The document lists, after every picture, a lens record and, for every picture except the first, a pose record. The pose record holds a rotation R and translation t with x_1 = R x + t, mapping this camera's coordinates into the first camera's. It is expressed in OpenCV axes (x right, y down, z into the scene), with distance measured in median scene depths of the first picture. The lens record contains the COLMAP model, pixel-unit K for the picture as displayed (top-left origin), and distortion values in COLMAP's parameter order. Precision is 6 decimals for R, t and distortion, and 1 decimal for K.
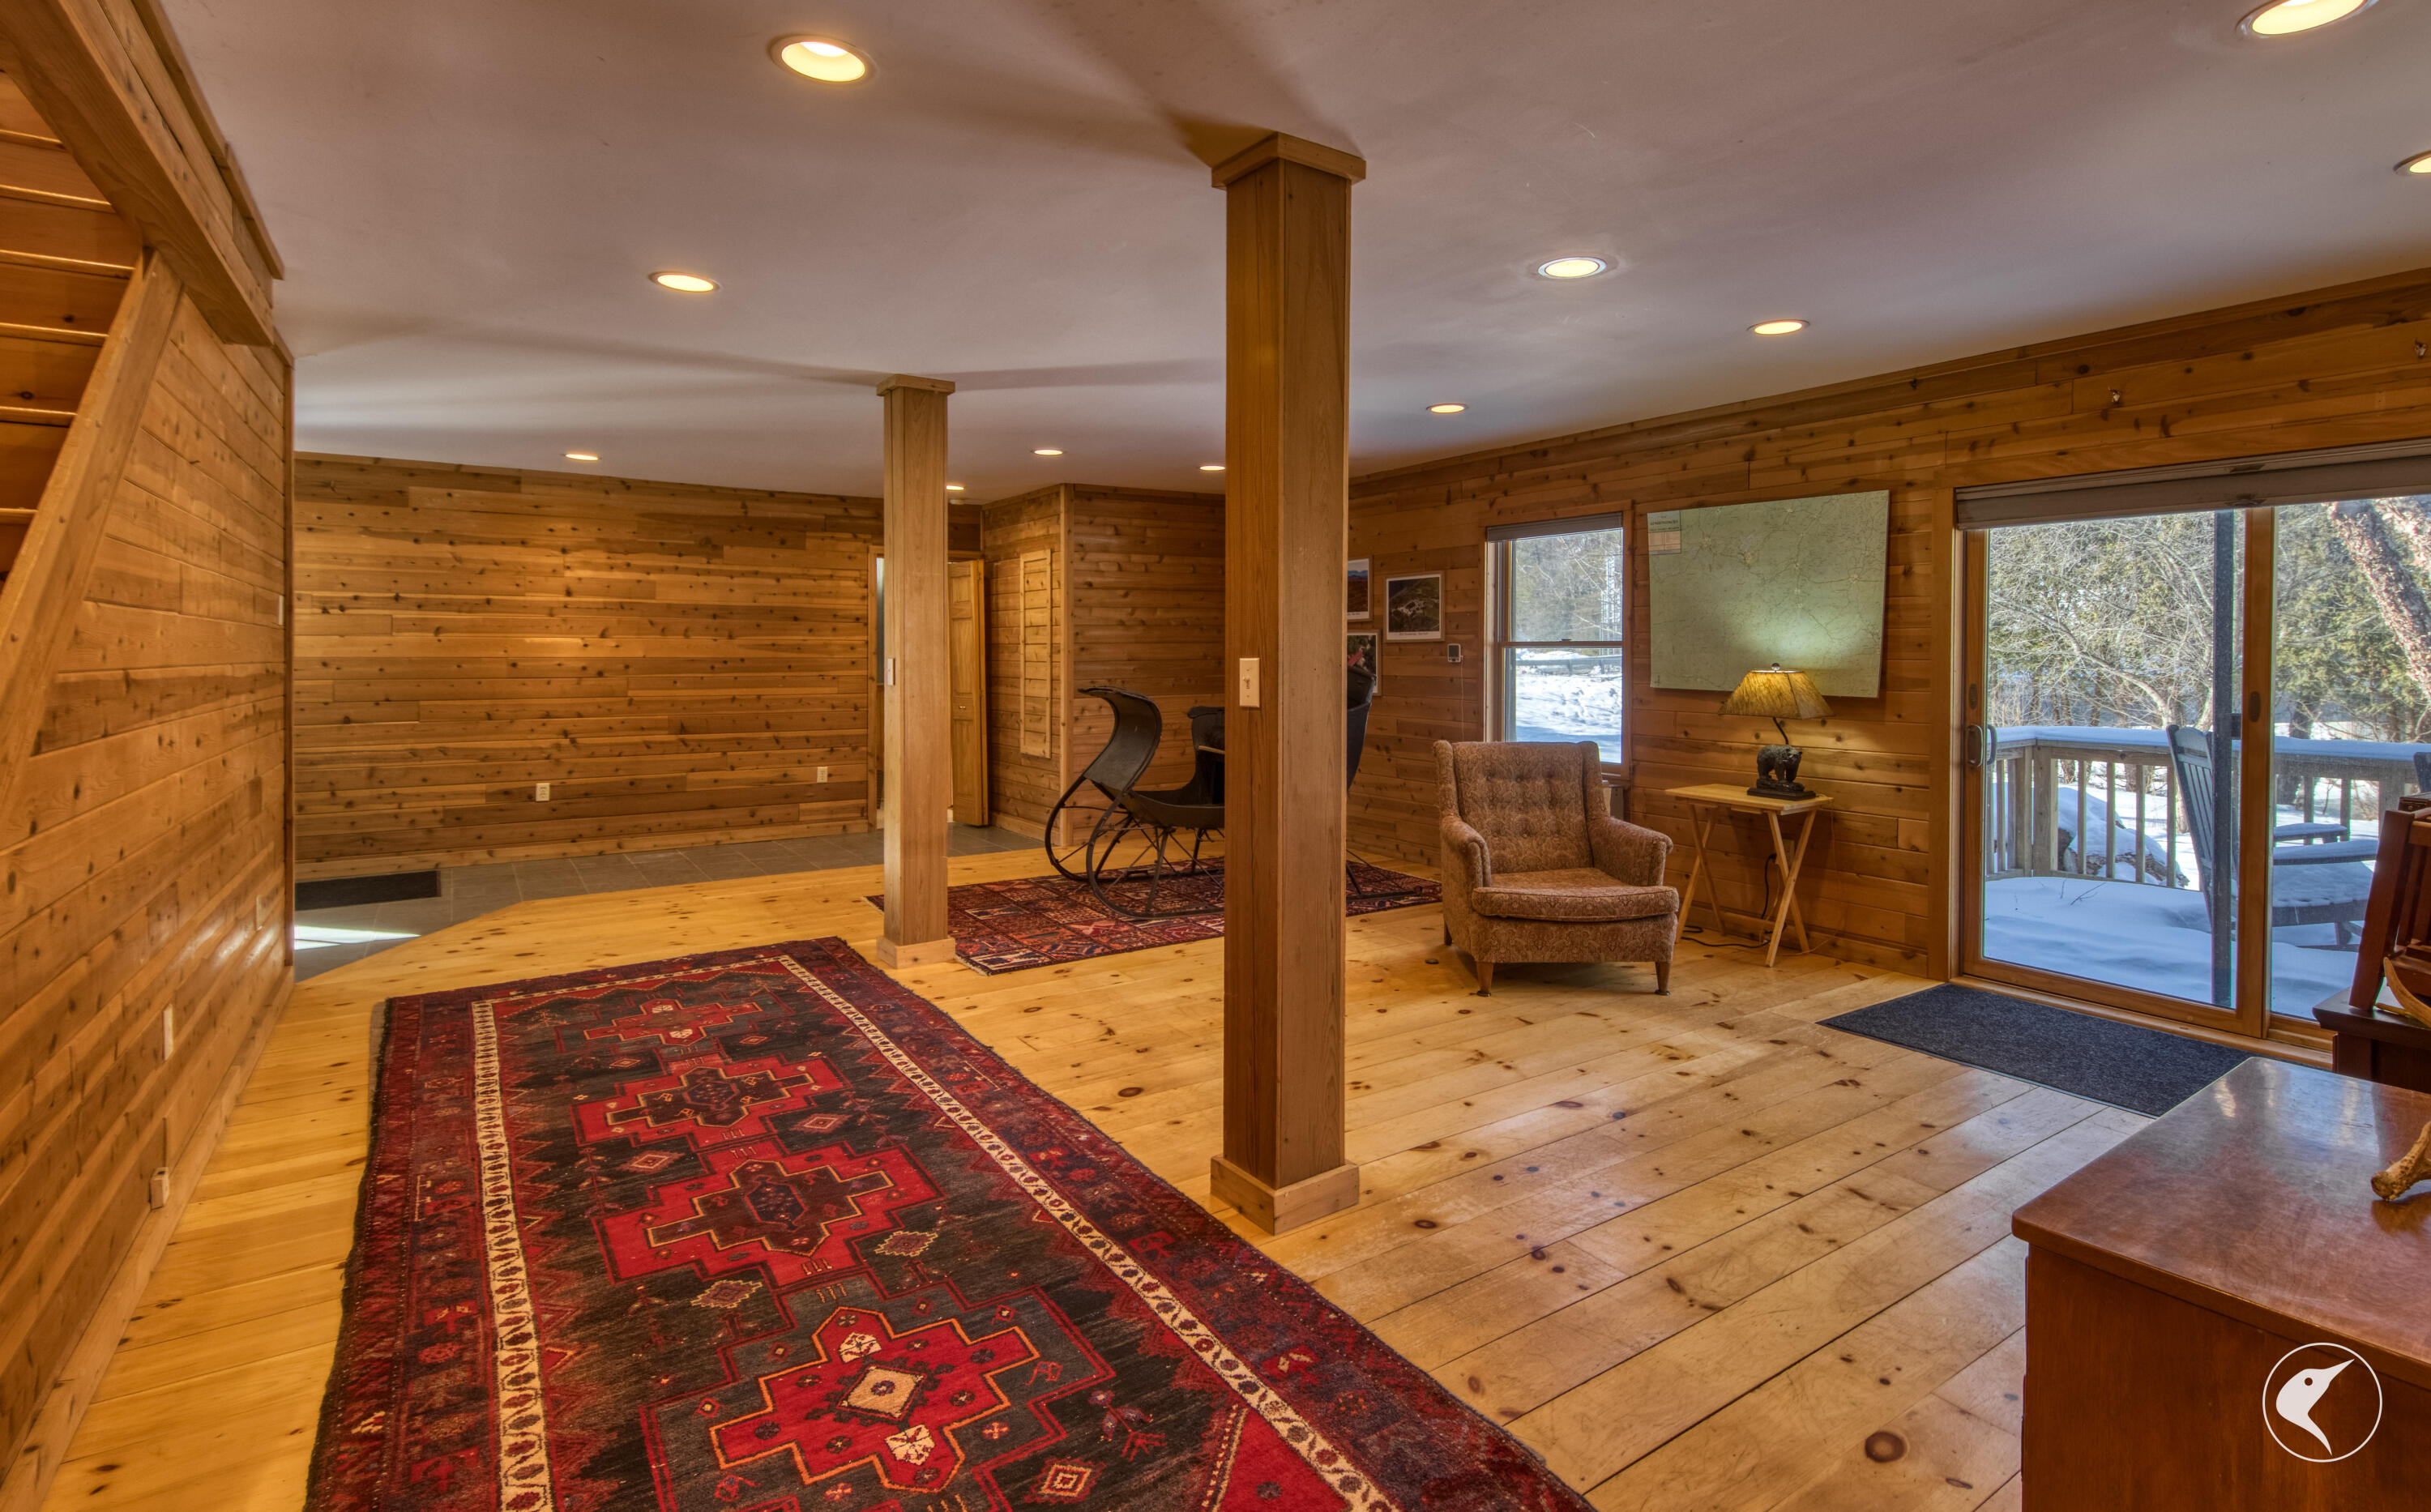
lens RADIAL K [[1159.1, 0, 1280.4], [0, 1159.1, 661.3], [0, 0, 1]] dist [0.016070, -0.007880]
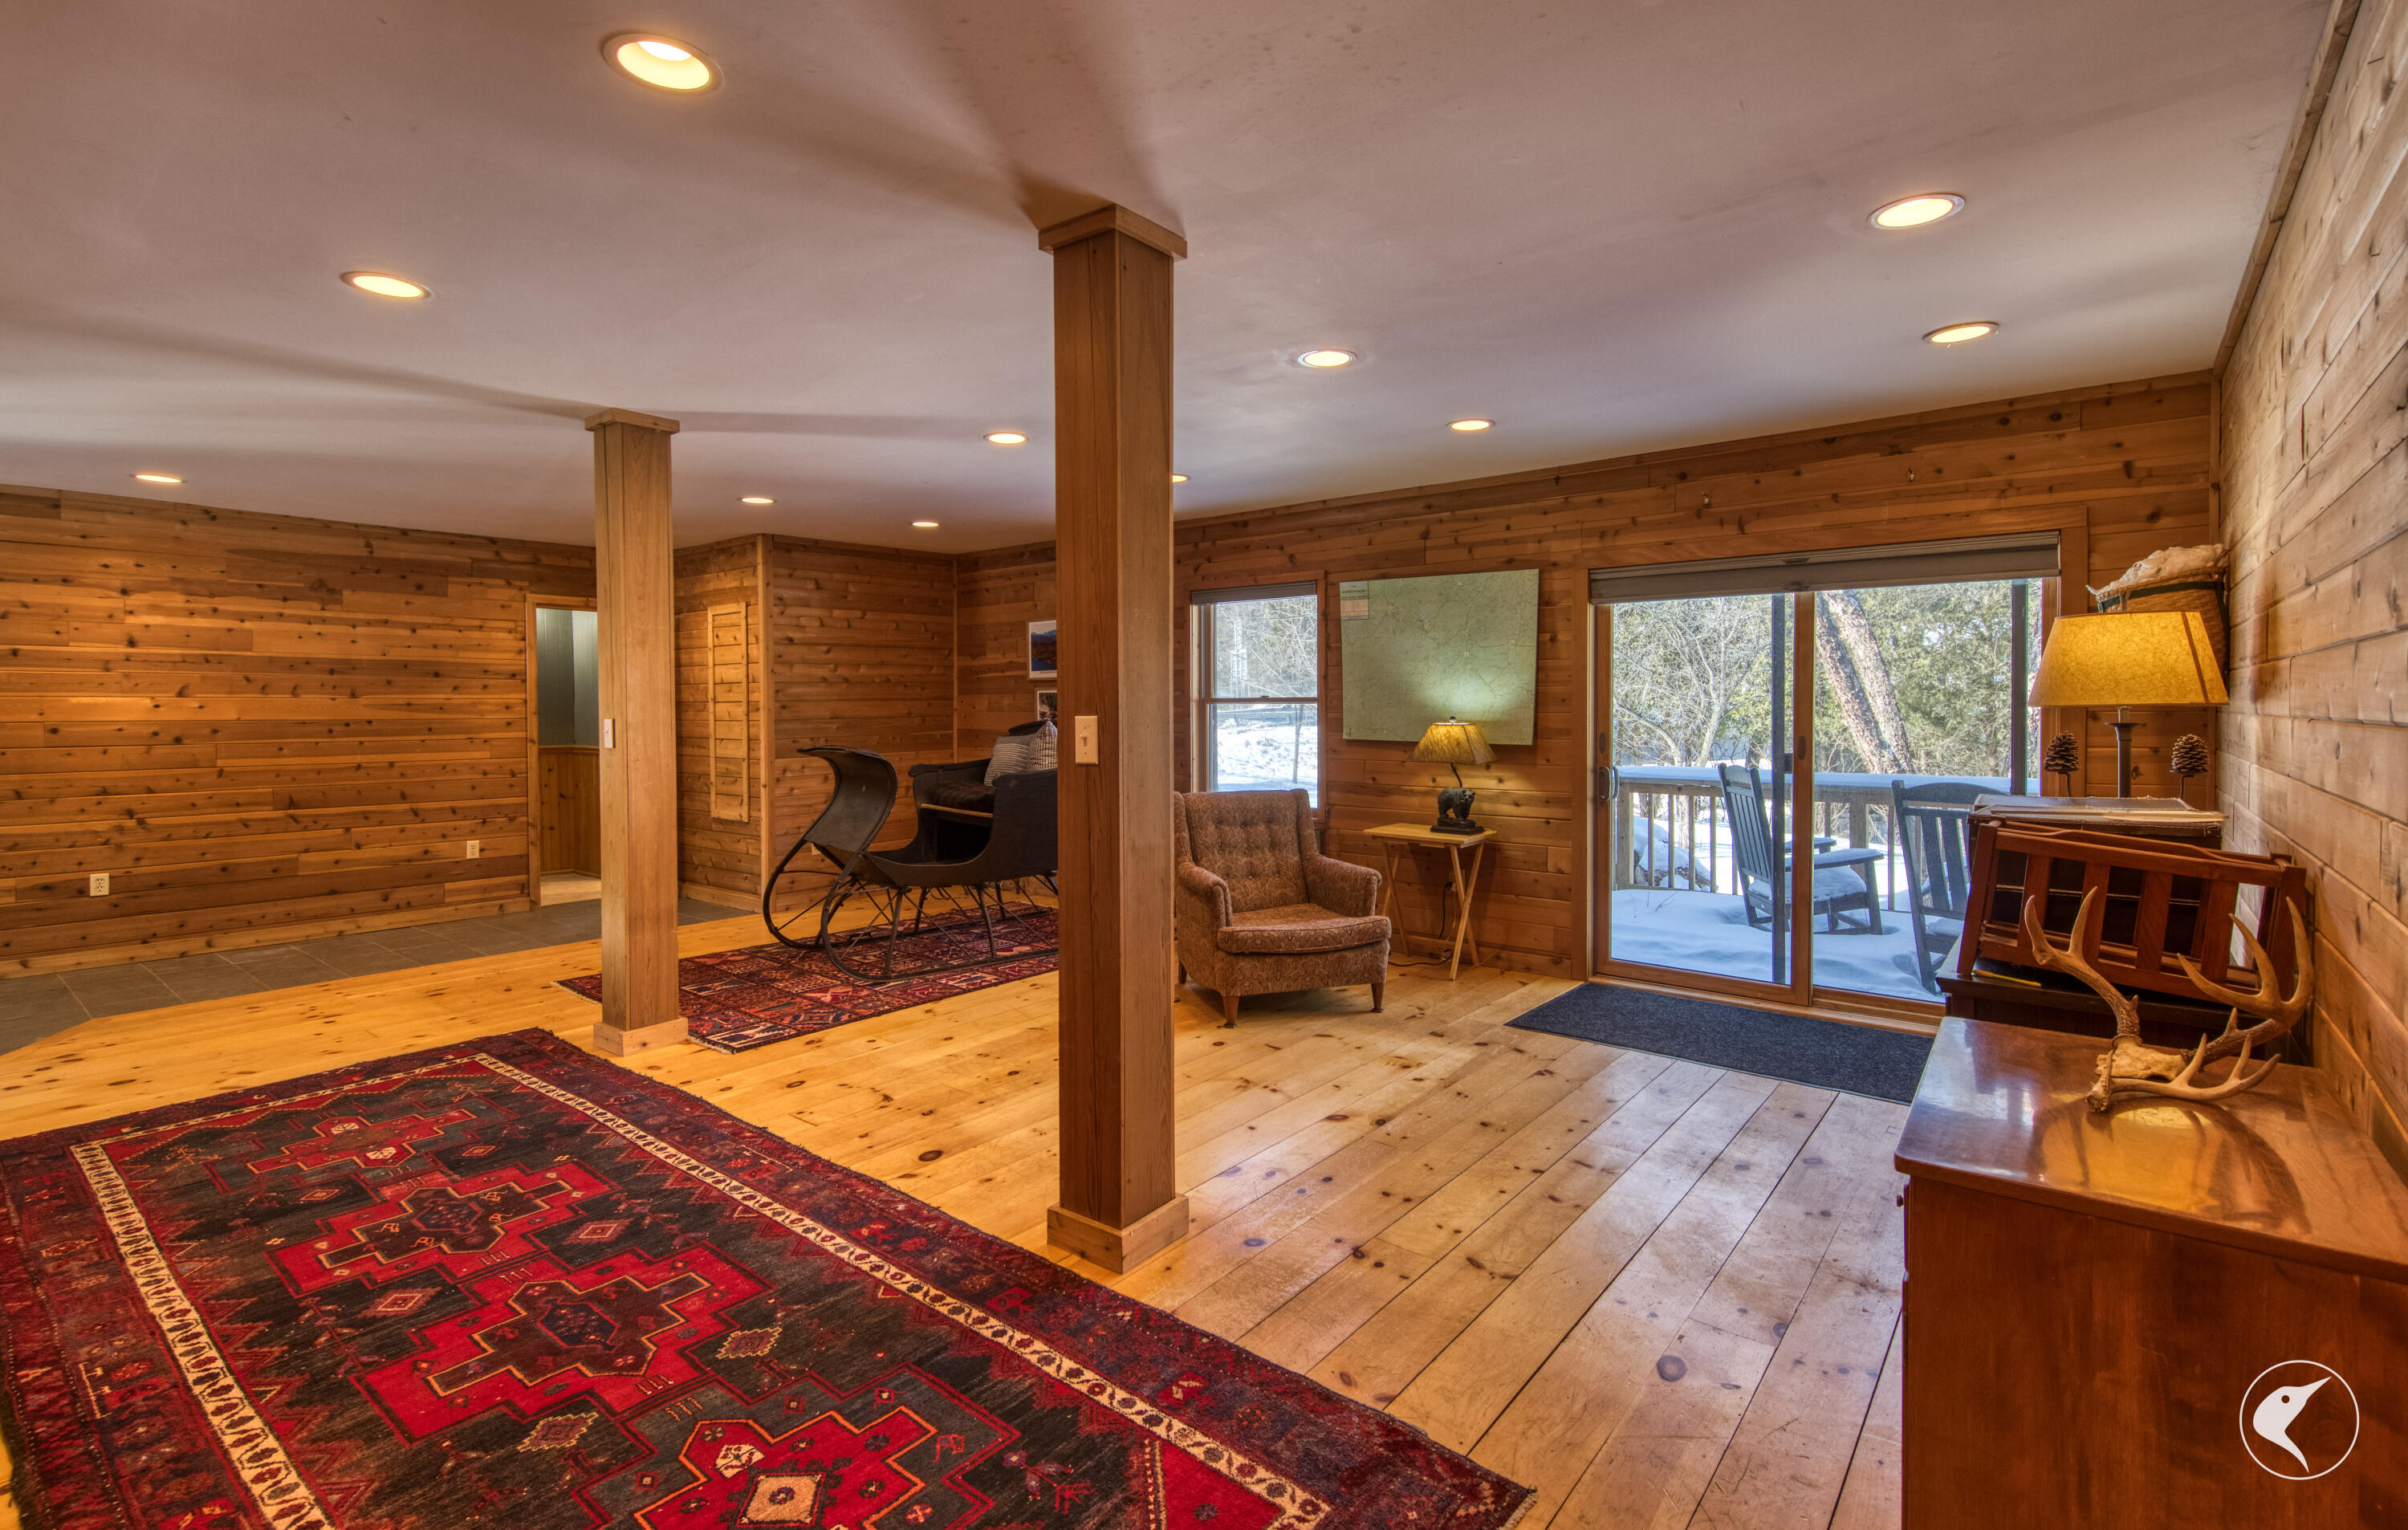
lens RADIAL K [[1103.9, 0, 1251.9], [0, 1103.9, 723.9], [0, 0, 1]] dist [0.016044, -0.006878]
pose [[0.956708, -0.009649, 0.290890, -0.120064], [0.007675, 0.999939, 0.007926, -0.001847], [-0.290949, -0.005350, 0.956724, 0.018029]]
